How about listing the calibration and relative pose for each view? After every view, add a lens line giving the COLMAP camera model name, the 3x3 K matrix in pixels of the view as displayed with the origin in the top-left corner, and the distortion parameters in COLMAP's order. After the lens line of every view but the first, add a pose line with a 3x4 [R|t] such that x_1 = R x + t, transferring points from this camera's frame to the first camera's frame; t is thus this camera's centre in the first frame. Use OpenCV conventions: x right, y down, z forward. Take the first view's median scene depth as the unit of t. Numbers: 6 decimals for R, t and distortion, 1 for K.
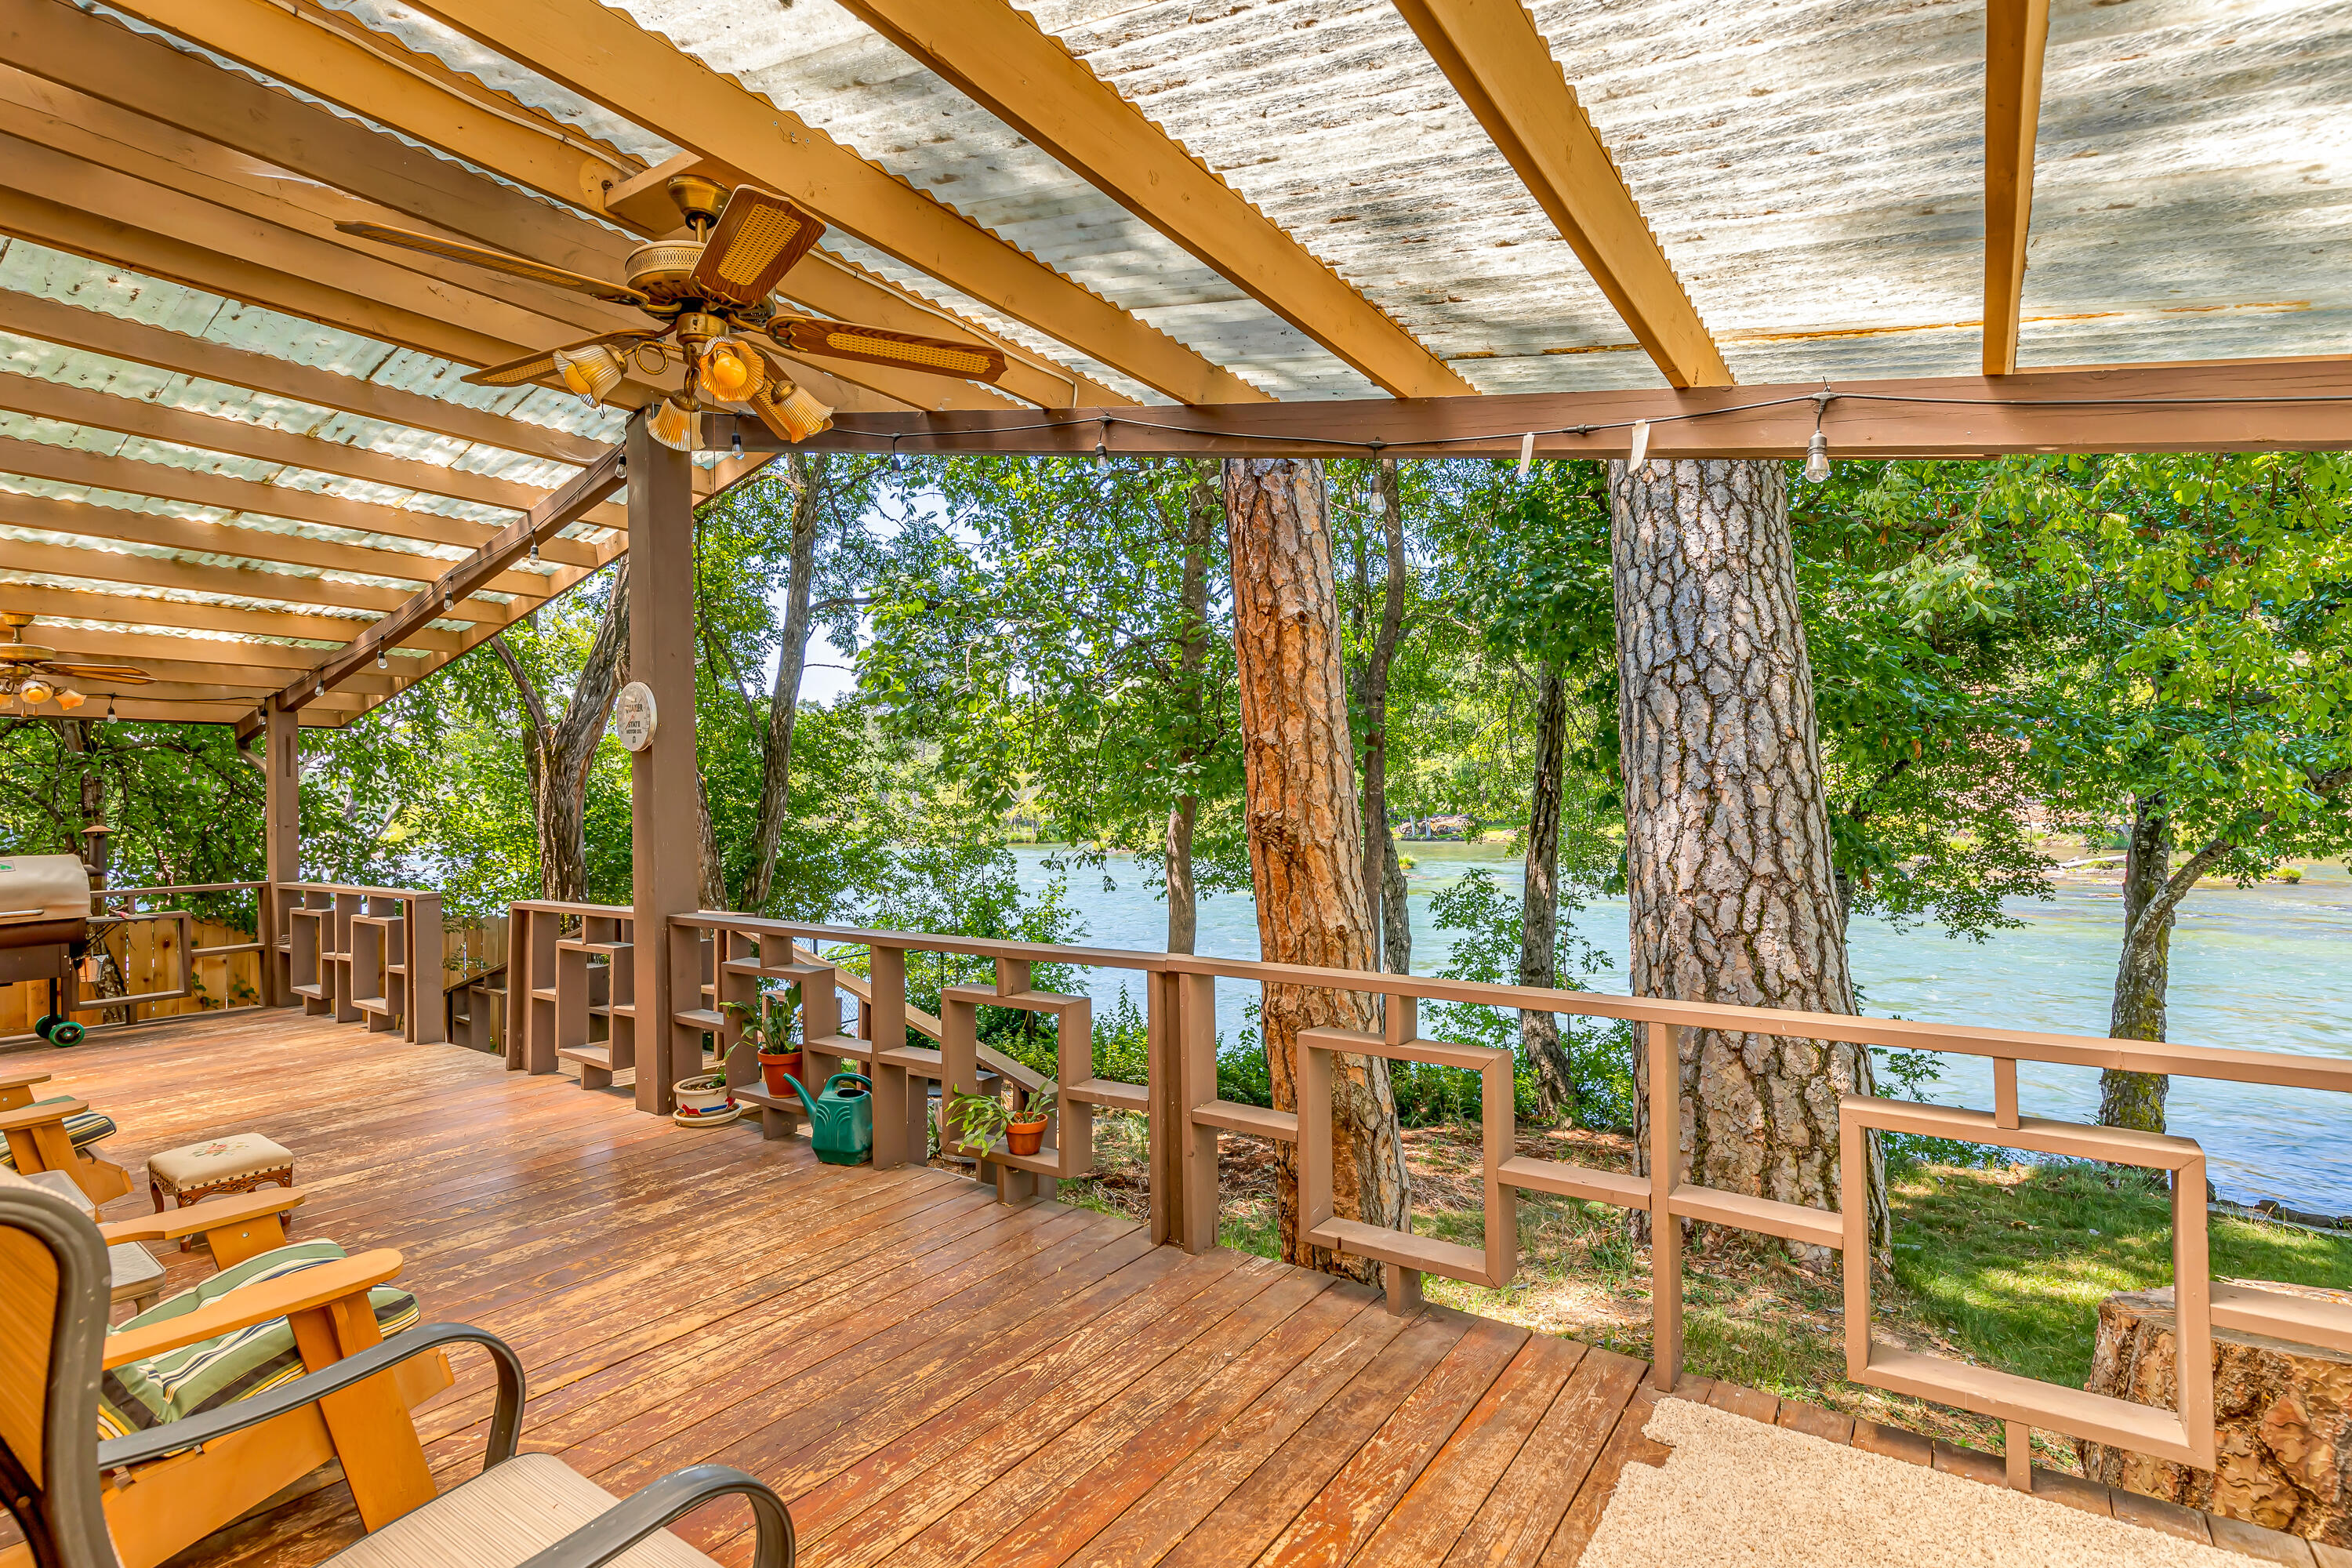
lens RADIAL K [[1106.0, 0, 1176.0], [0, 1106.0, 784.0], [0, 0, 1]] dist [-0.001003, -0.000043]
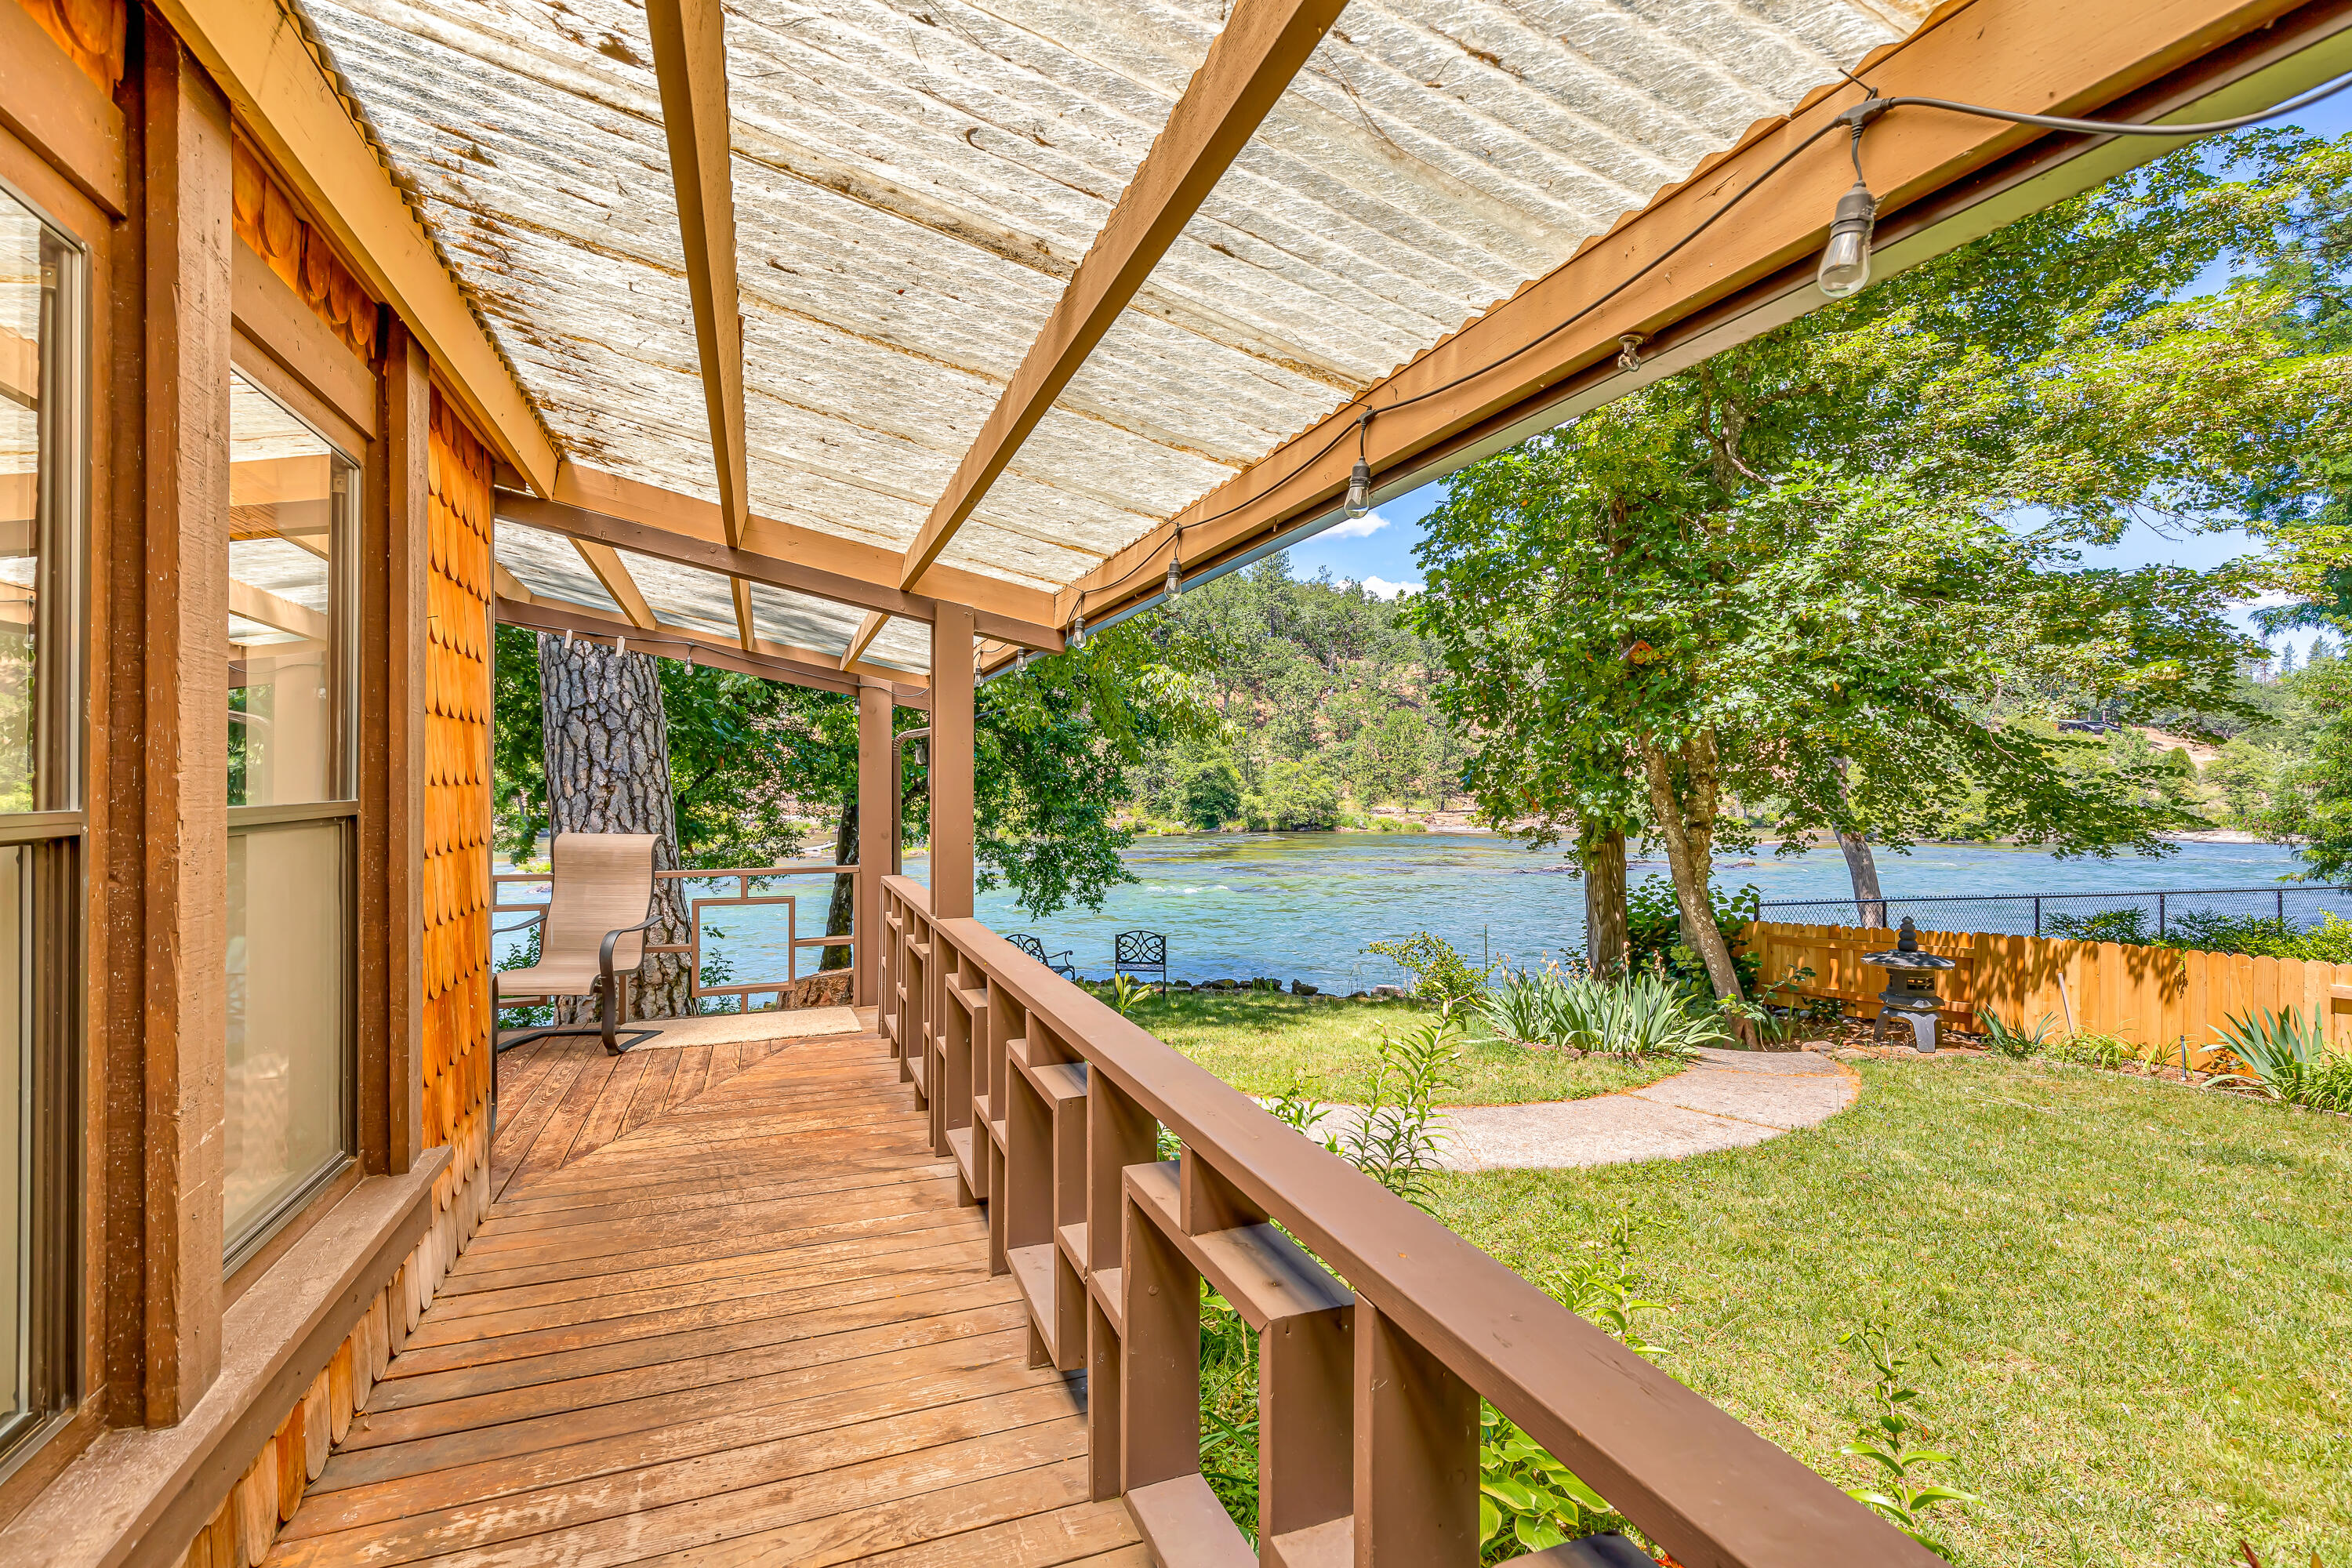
lens RADIAL K [[1083.2, 0, 1185.4], [0, 1083.2, 786.7], [0, 0, 1]] dist [0.001356, -0.000208]
pose [[0.545269, 0.013710, 0.838149, -0.393399], [-0.018533, 0.999819, -0.004298, -0.002889], [-0.838056, -0.013190, 0.545424, -0.594817]]
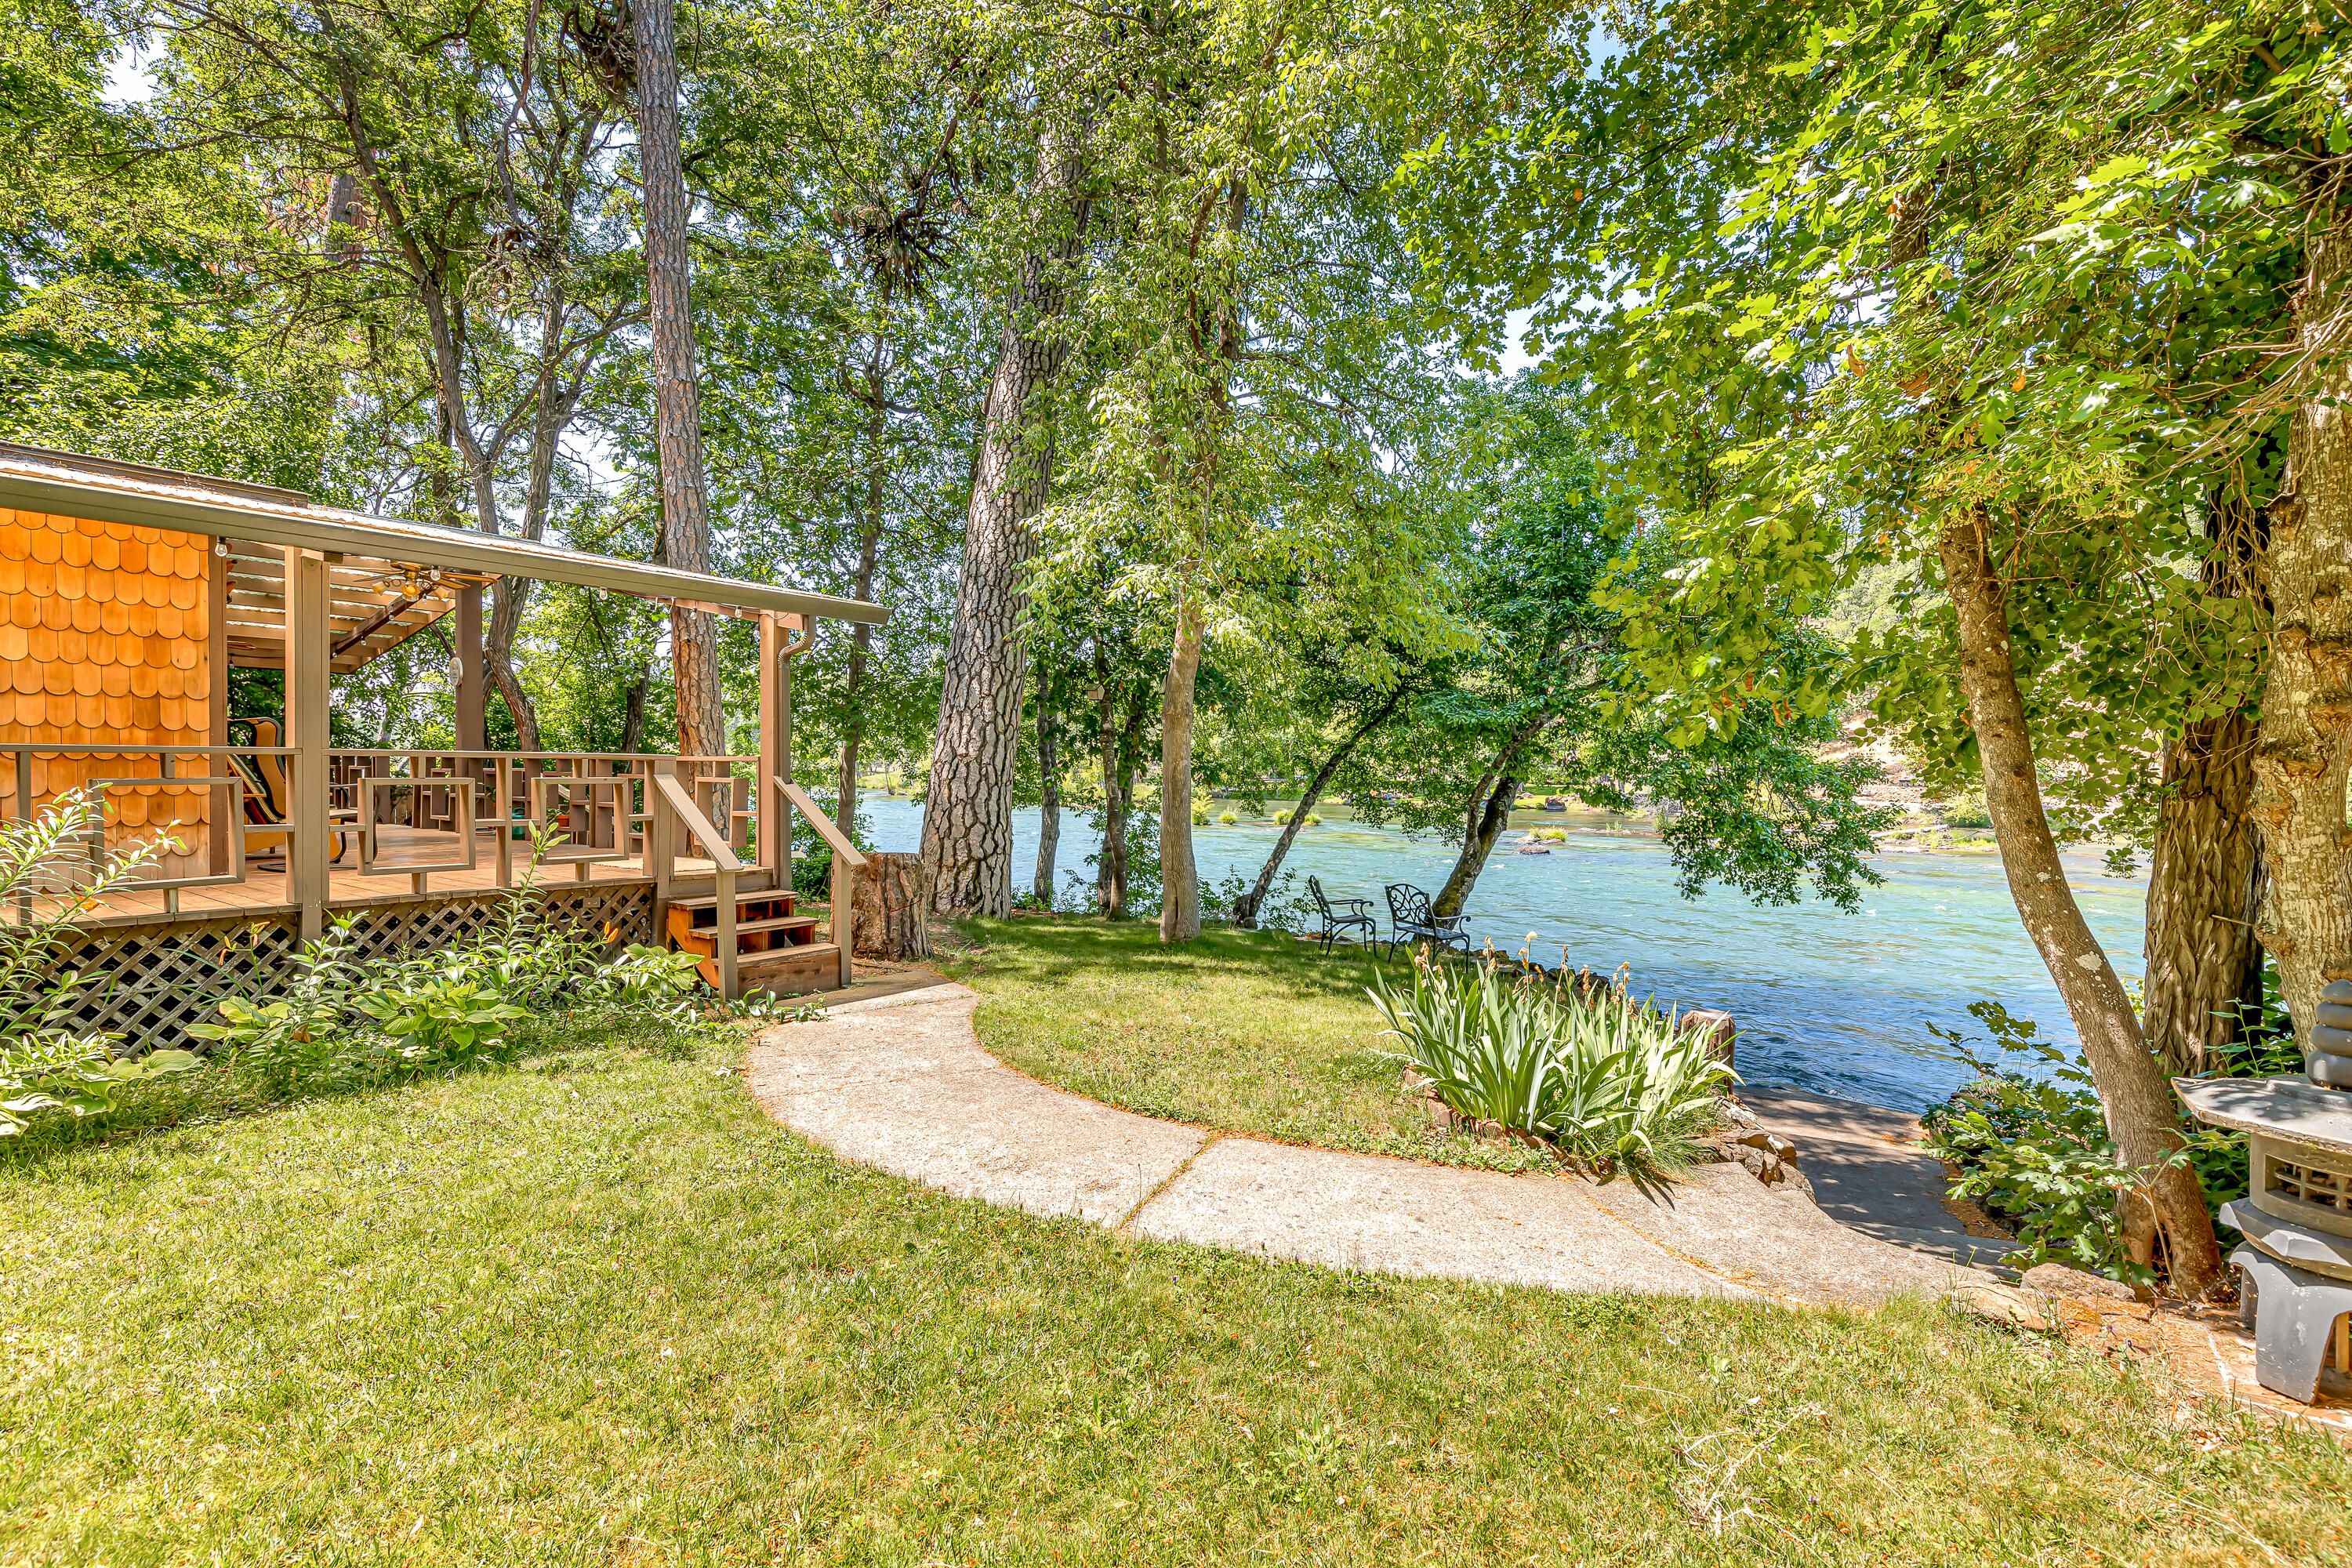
lens RADIAL K [[1083.2, 0, 1185.4], [0, 1083.2, 786.7], [0, 0, 1]] dist [0.001356, -0.000208]
pose [[0.999554, 0.027121, -0.012514, 0.954010], [-0.026714, 0.999144, 0.031573, 0.061513], [0.013359, -0.031225, 0.999423, -1.137520]]
